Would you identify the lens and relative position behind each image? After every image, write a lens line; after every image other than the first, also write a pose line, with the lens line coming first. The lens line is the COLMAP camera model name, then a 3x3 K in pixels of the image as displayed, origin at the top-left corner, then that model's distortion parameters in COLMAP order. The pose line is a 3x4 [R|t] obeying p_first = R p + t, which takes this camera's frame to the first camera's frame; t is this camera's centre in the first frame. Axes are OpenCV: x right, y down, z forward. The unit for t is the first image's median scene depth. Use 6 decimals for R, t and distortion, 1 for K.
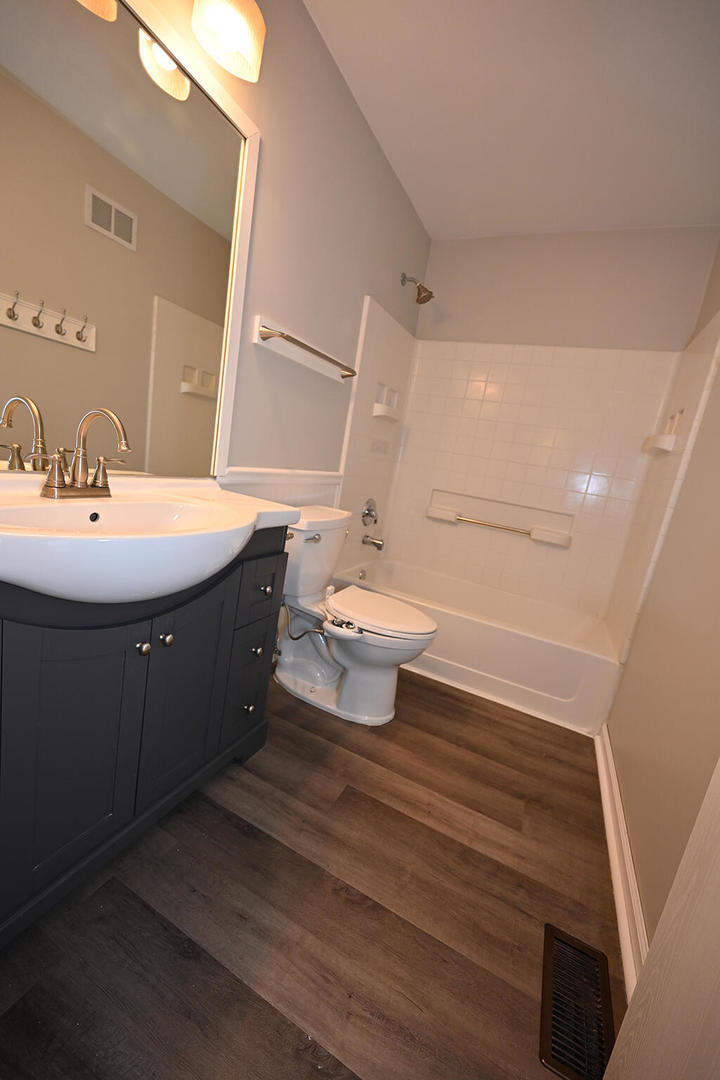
lens RADIAL K [[429.0, 0, 360.8], [0, 429.0, 538.3], [0, 0, 1]] dist [0.000222, 0.000023]
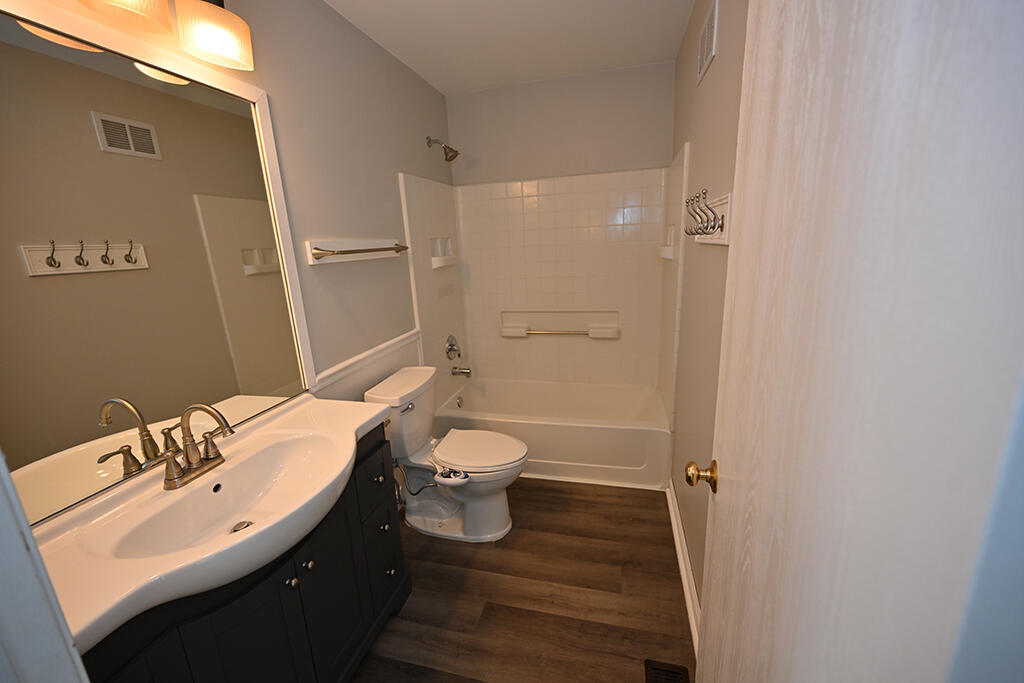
lens RADIAL K [[400.5, 0, 515.7], [0, 400.5, 337.6], [0, 0, 1]] dist [-0.003337, -0.000200]
pose [[0.959101, -0.247583, 0.137216, 0.066108], [0.240001, 0.968278, 0.069554, -0.182987], [-0.150084, -0.033777, 0.988096, -0.108523]]
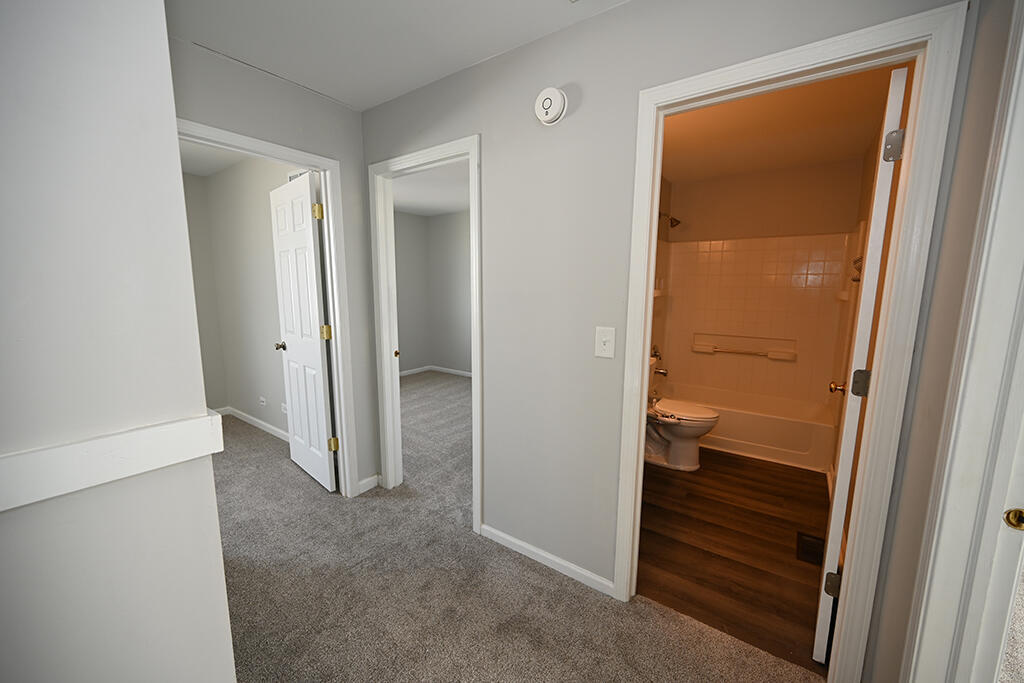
lens RADIAL K [[398.2, 0, 516.0], [0, 398.2, 342.9], [0, 0, 1]] dist [-0.000964, -0.000084]
pose [[0.972589, -0.127784, -0.194275, -0.296066], [0.114592, 0.990367, -0.077734, -0.067330], [0.202337, 0.053341, 0.977862, -0.867082]]
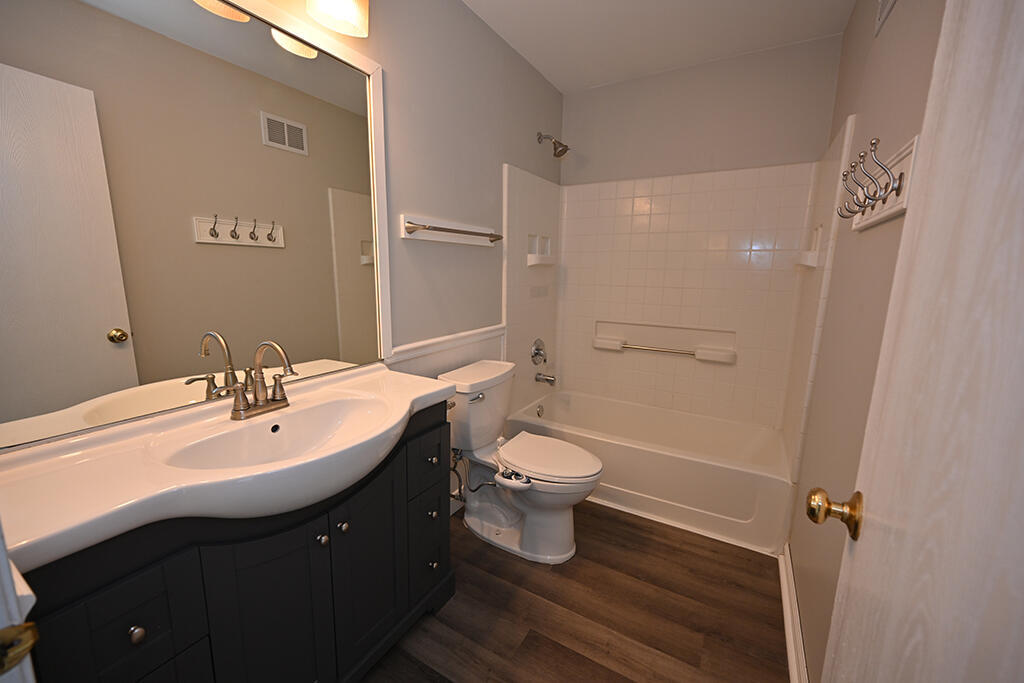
lens RADIAL K [[406.8, 0, 510.8], [0, 406.8, 341.7], [0, 0, 1]] dist [0.000222, 0.000023]
pose [[0.985602, -0.130081, -0.108018, 0.100397], [0.127248, 0.991330, -0.032754, -0.093539], [0.111342, 0.018537, 0.993609, -0.032206]]
